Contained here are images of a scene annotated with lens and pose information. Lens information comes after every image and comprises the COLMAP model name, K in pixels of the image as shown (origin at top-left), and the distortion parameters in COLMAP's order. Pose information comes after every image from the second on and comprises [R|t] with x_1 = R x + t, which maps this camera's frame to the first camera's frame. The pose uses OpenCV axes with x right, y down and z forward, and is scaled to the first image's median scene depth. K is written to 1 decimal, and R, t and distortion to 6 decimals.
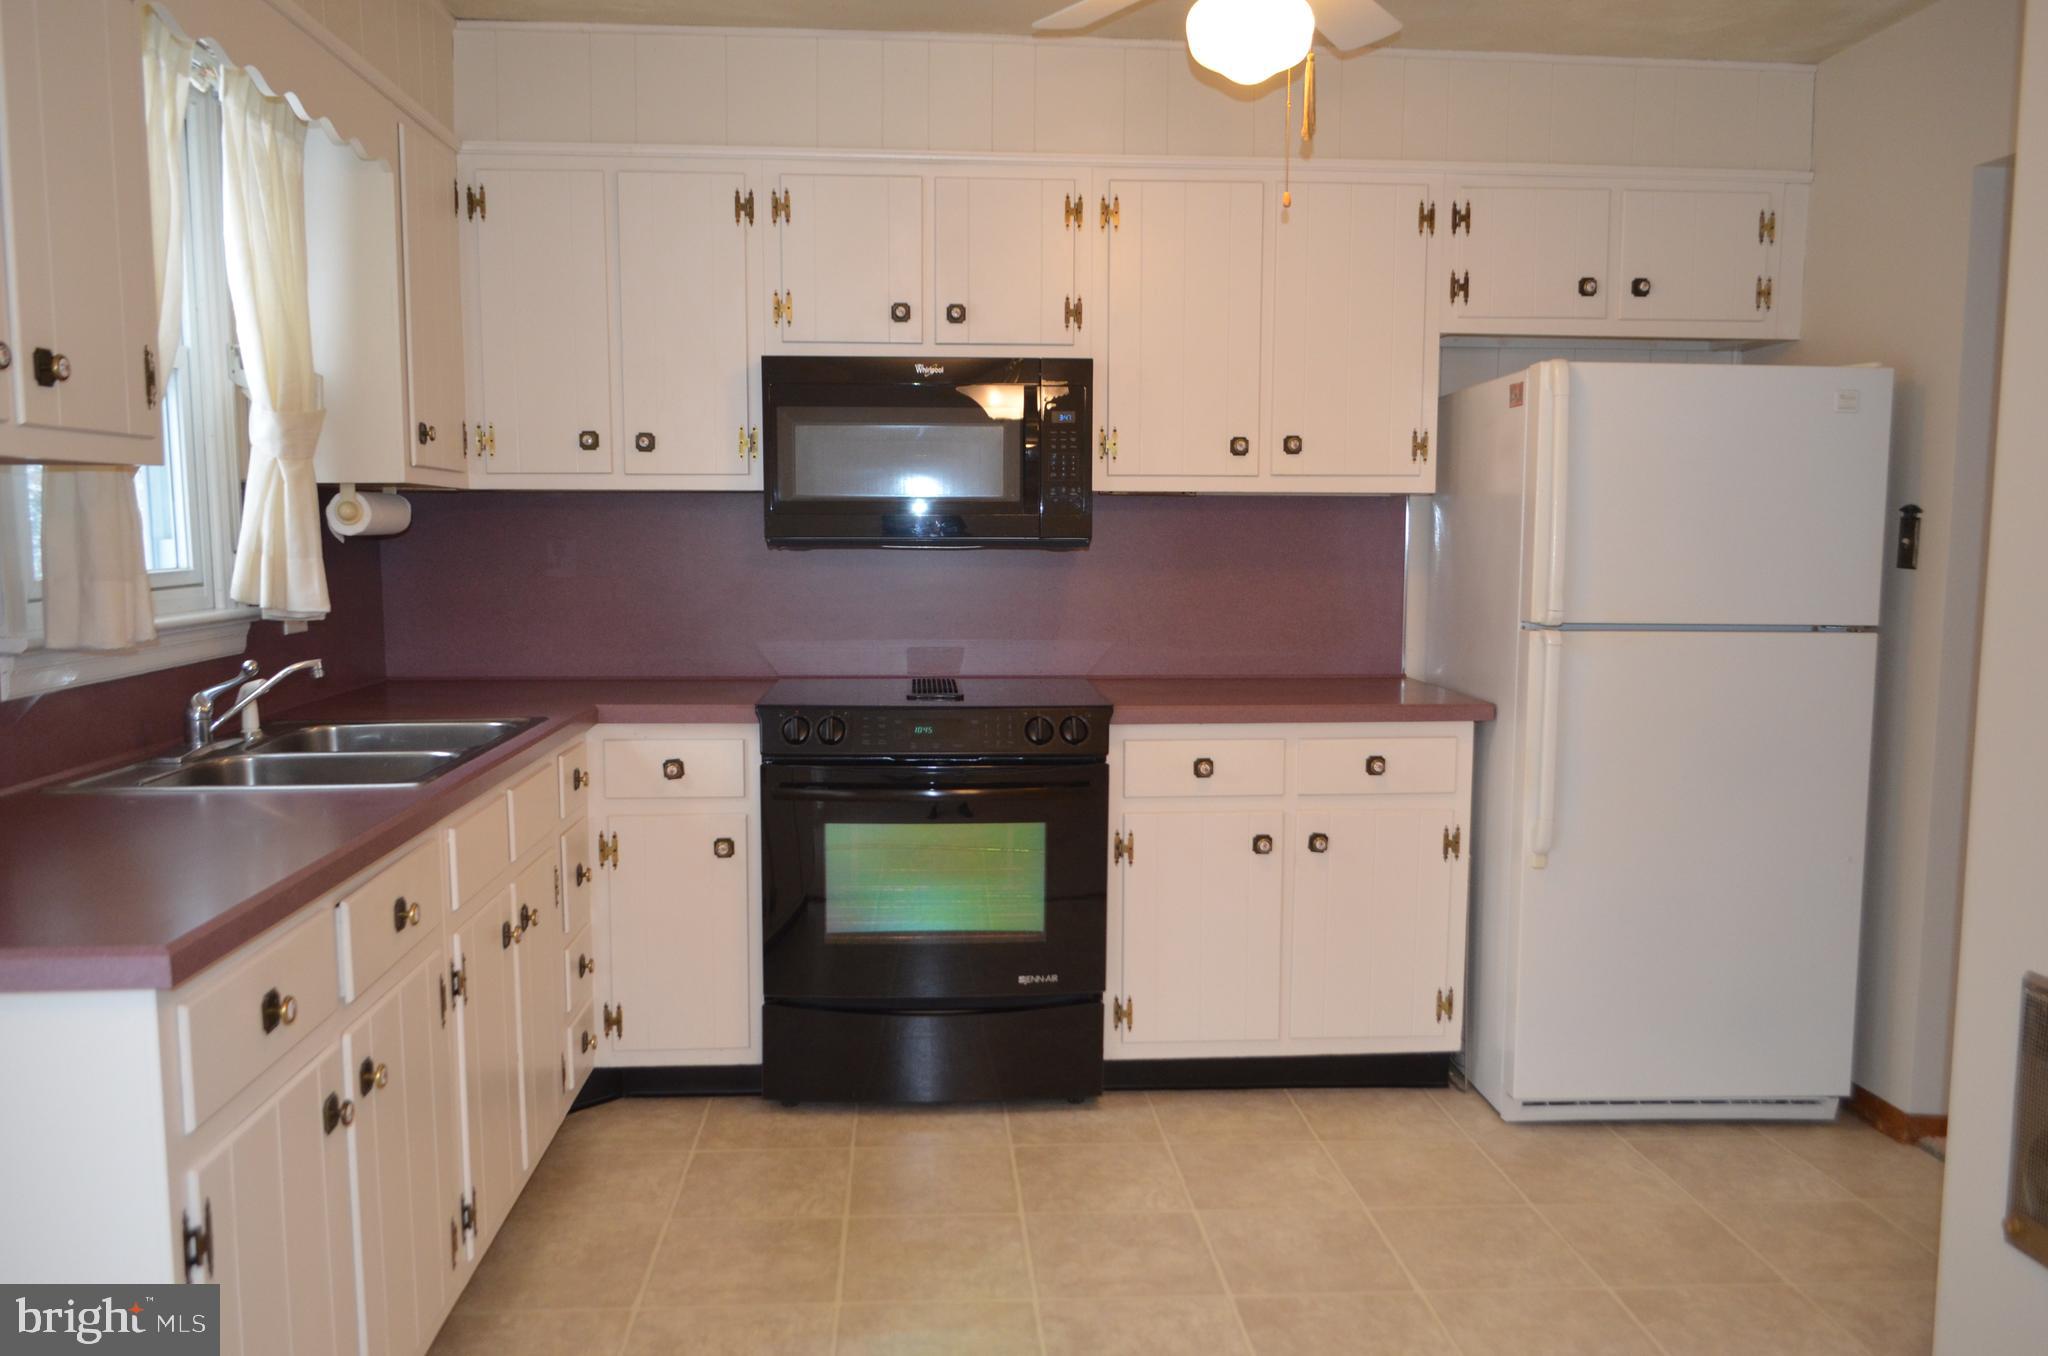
lens RADIAL K [[1576.7, 0, 1024.0], [0, 1576.7, 678.0], [0, 0, 1]] dist [0.001769, 0.003692]
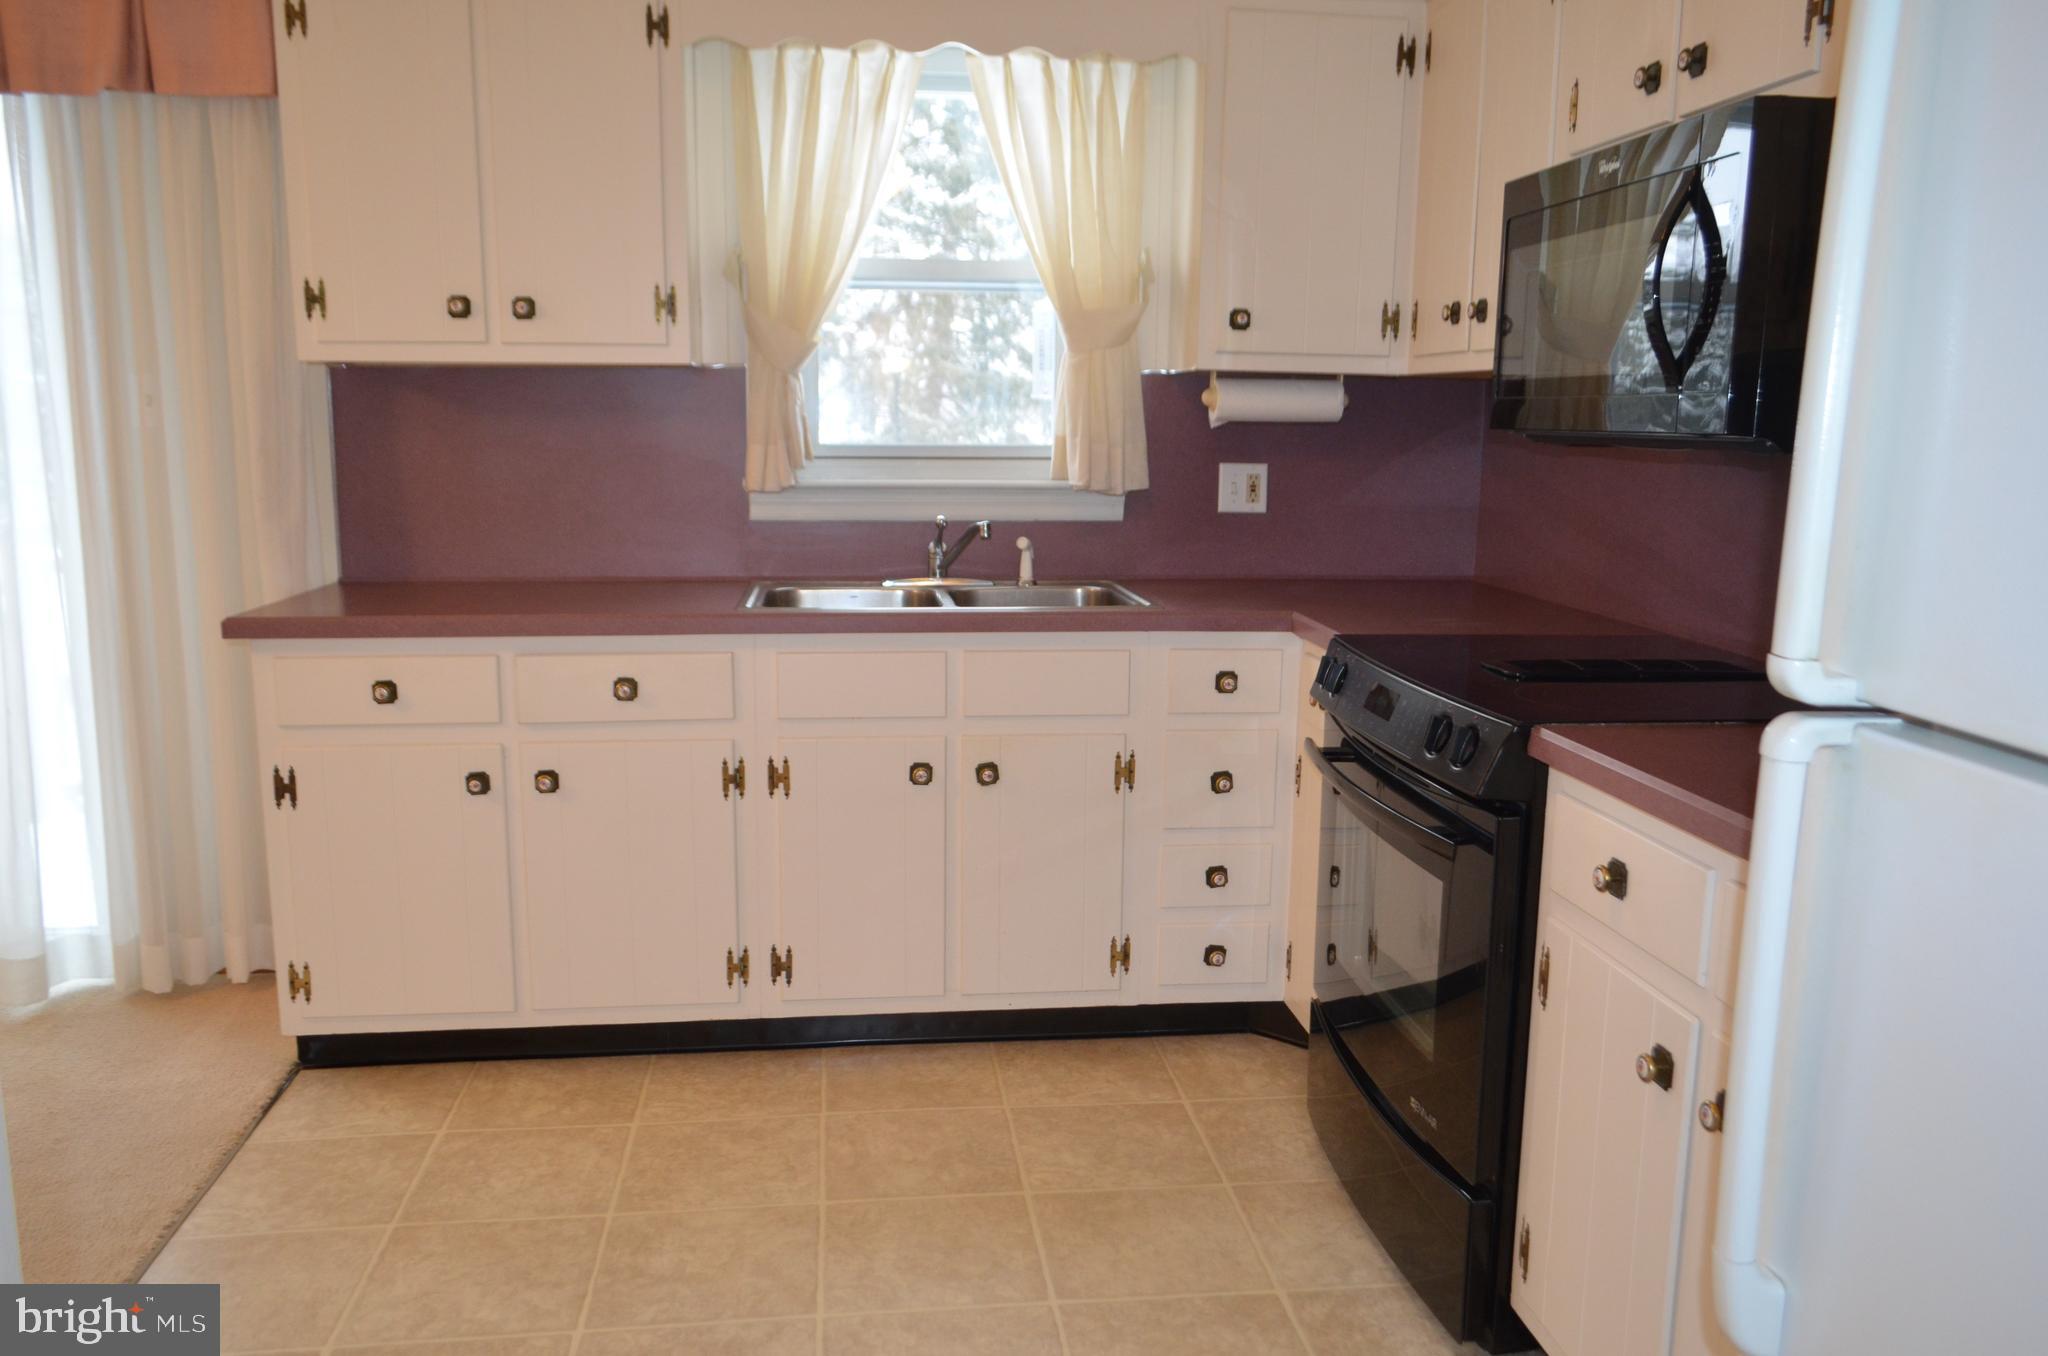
lens RADIAL K [[1576.7, 0, 1024.0], [0, 1576.7, 678.0], [0, 0, 1]] dist [0.001769, 0.003692]
pose [[0.078647, 0.164348, -0.983262, 0.706082], [-0.116247, 0.981100, 0.154688, -0.077584], [0.990102, 0.102136, 0.096266, 0.879883]]
